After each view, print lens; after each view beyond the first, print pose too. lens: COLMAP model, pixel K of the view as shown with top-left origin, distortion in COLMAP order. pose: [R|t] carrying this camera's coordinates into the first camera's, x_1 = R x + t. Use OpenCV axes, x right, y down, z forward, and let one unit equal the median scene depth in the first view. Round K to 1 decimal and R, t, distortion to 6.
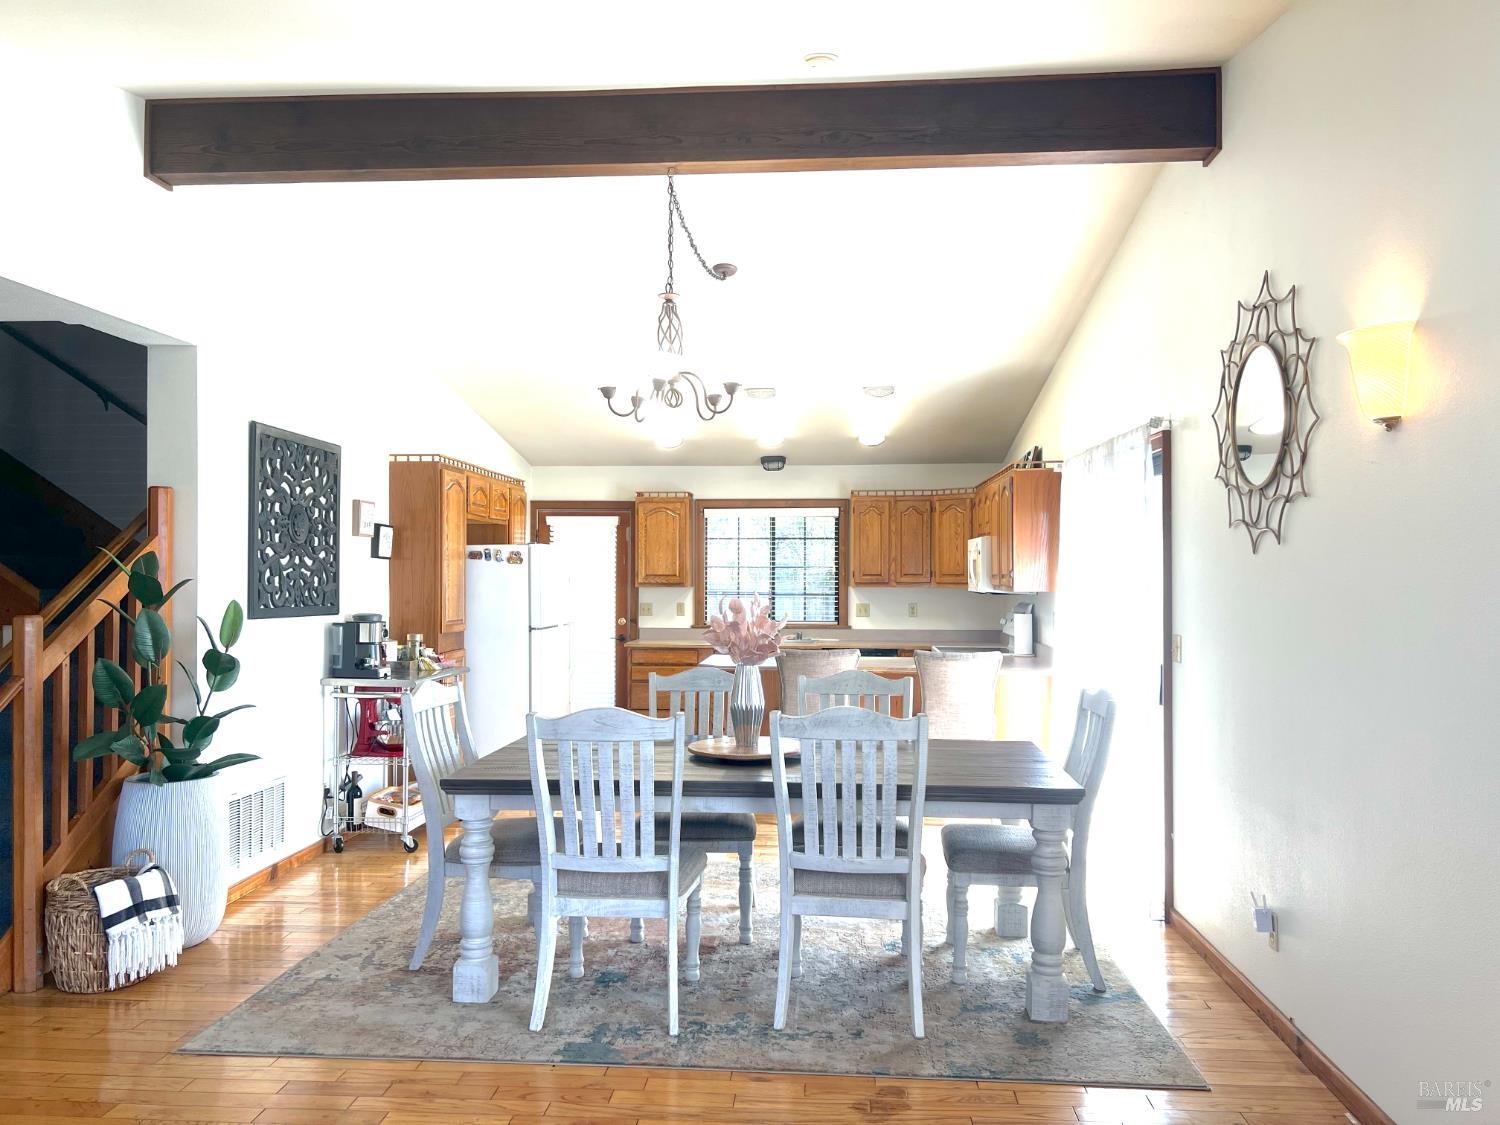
lens RADIAL K [[1113.0, 0, 774.7], [0, 1113.0, 574.0], [0, 0, 1]] dist [0.024973, -0.020975]
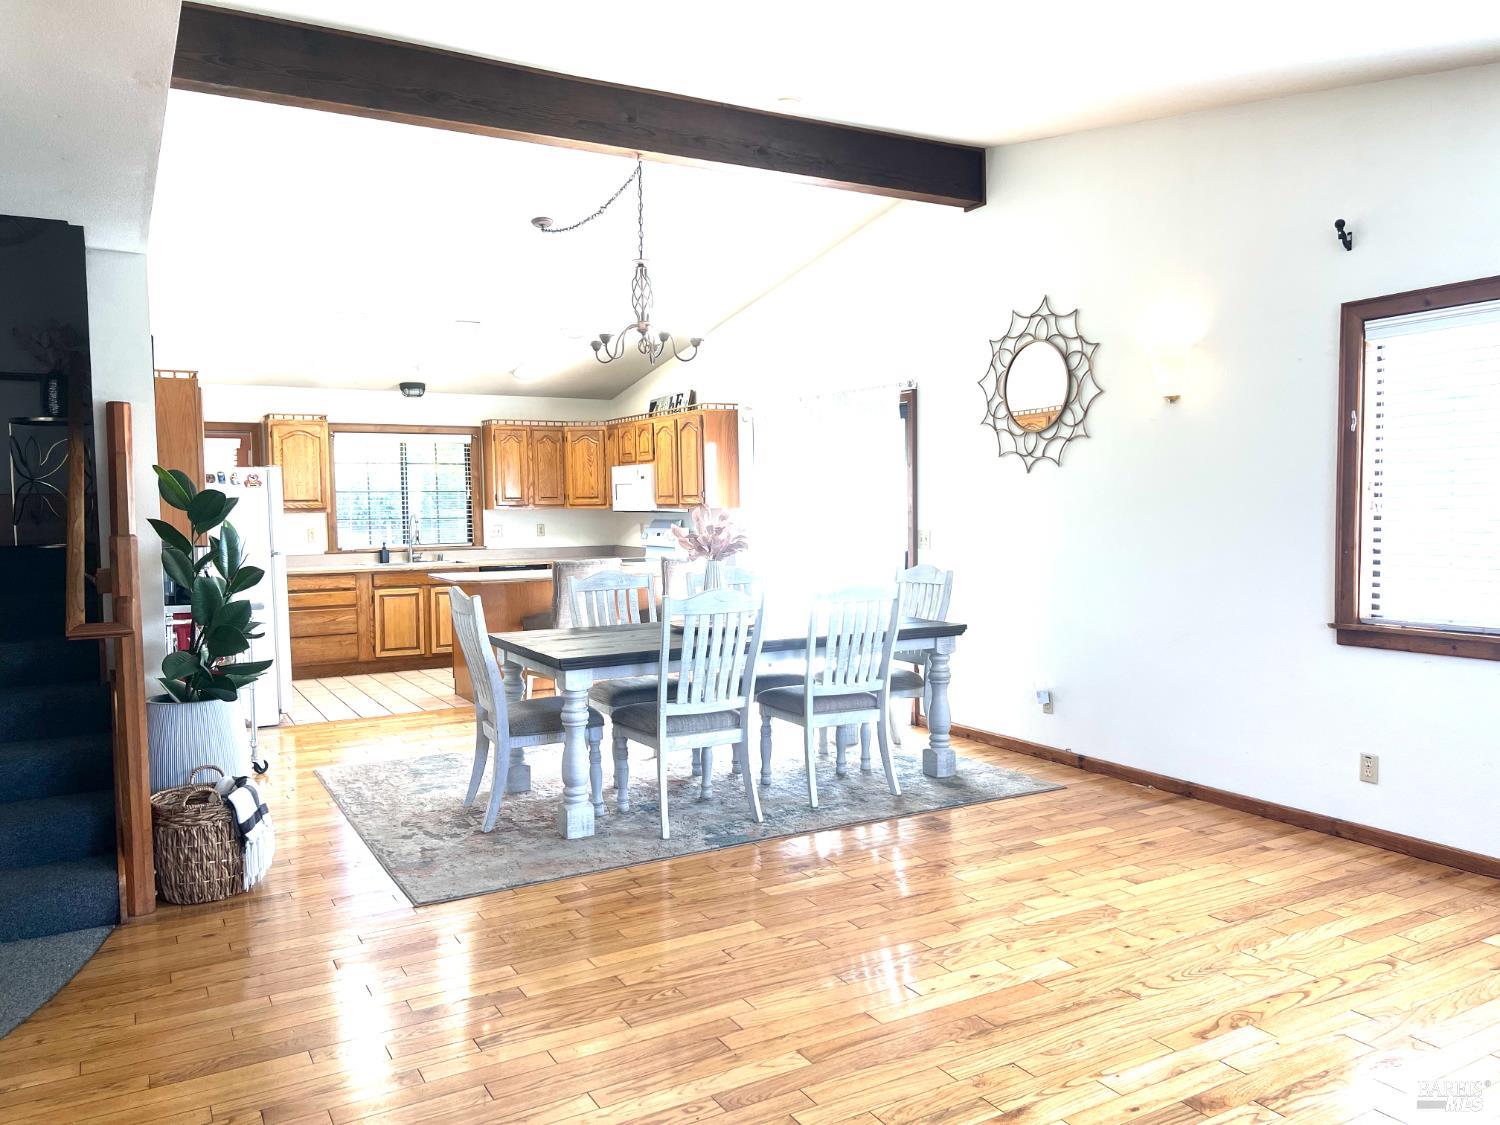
lens RADIAL K [[1113.0, 0, 755.5], [0, 1113.0, 576.6], [0, 0, 1]] dist [0.024973, -0.020975]
pose [[0.834580, -0.049671, 0.548643, -0.670989], [0.013977, 0.997515, 0.069049, 0.012095], [-0.550710, -0.049959, 0.833200, -0.101878]]
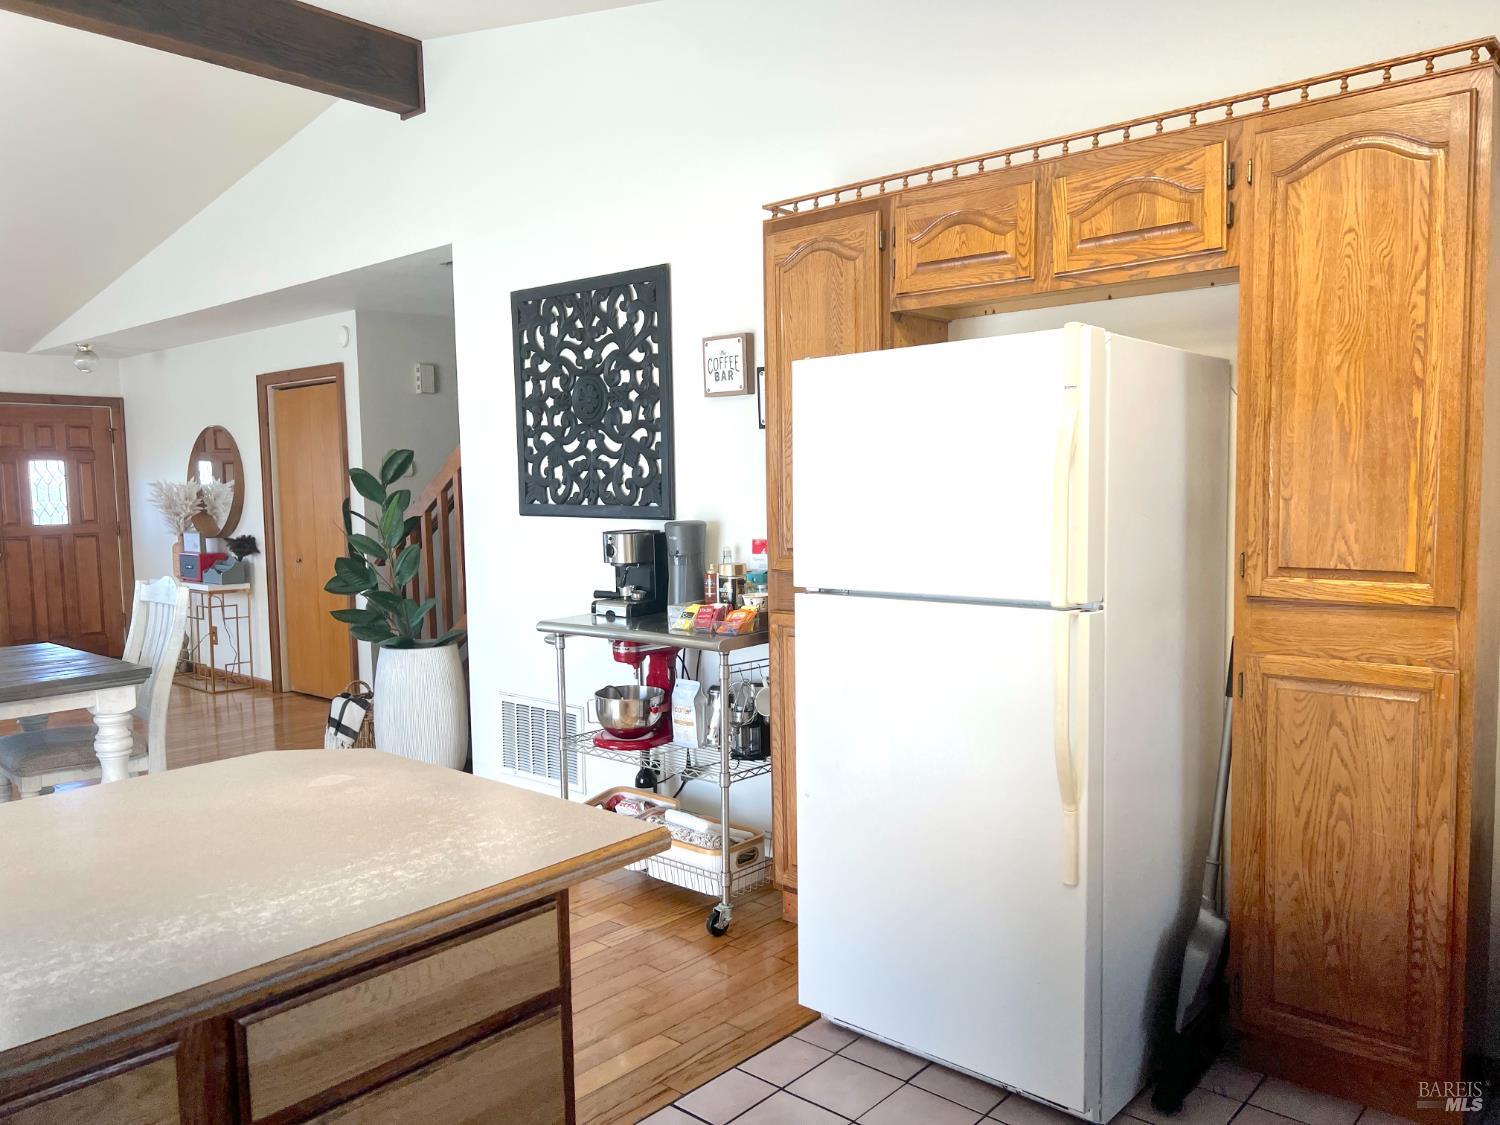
lens RADIAL K [[1113.0, 0, 757.3], [0, 1113.0, 575.6], [0, 0, 1]] dist [0.024973, -0.020975]
pose [[-0.610142, 0.074598, -0.788773, 0.155095], [0.016624, 0.996544, 0.081388, 0.022161], [0.792118, 0.036546, -0.609273, 2.014869]]
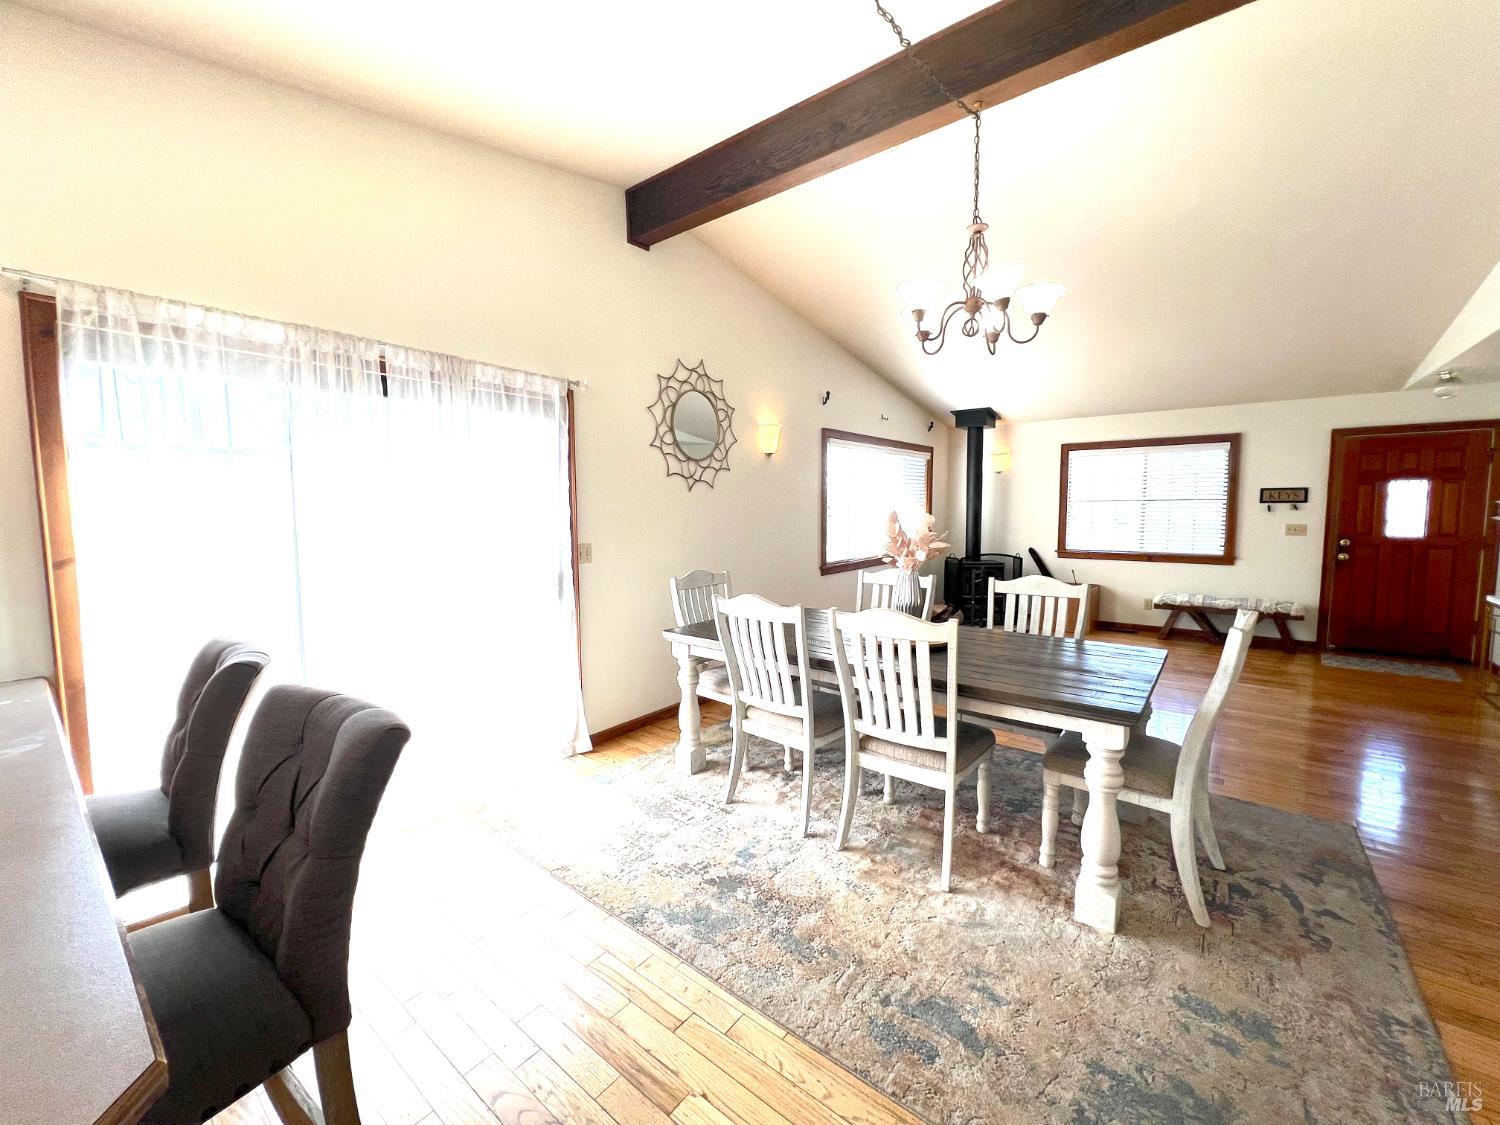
lens RADIAL K [[599.1, 0, 749.2], [0, 599.1, 558.0], [0, 0, 1]] dist [-0.002374, 0.000712]
pose [[-0.822696, -0.042303, 0.566905, -0.250859], [0.003769, 0.996800, 0.079852, 0.014133], [-0.568469, 0.067831, -0.819904, 1.597457]]
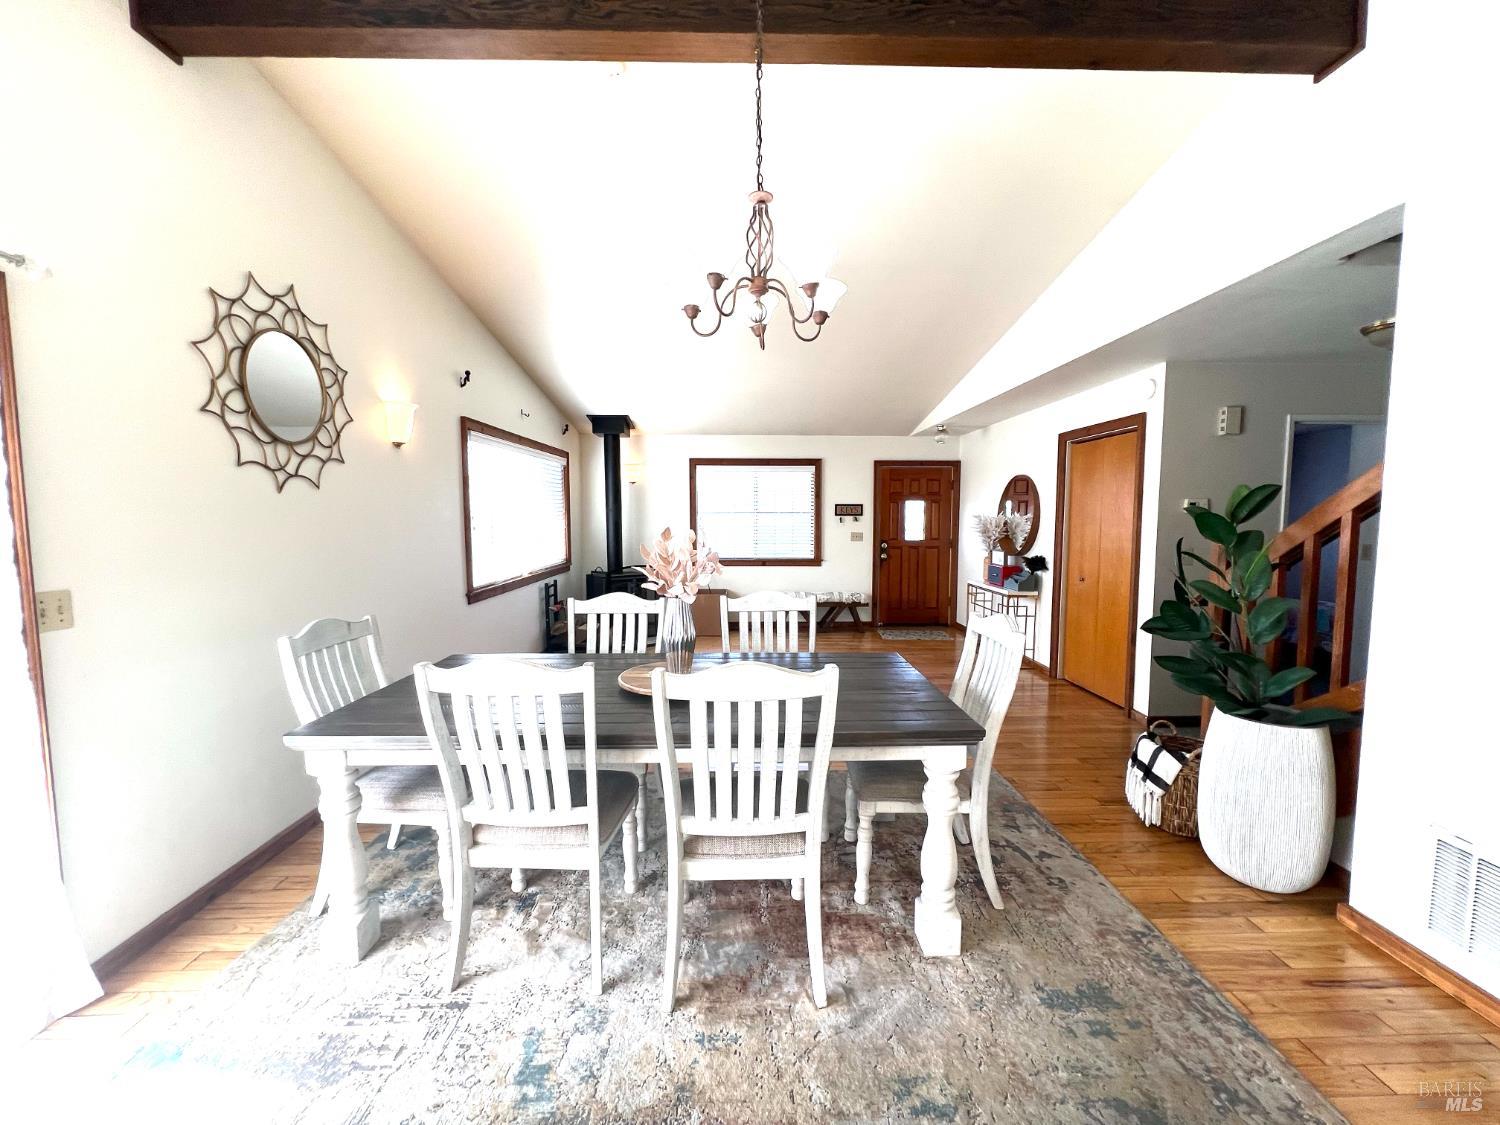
lens RADIAL K [[599.1, 0, 754.4], [0, 599.1, 564.8], [0, 0, 1]] dist [-0.002374, 0.000712]
pose [[-0.996385, 0.006757, -0.084681, -0.046927], [0.000199, 0.997014, 0.077221, 0.010232], [0.084950, 0.076925, -0.993411, 1.497630]]
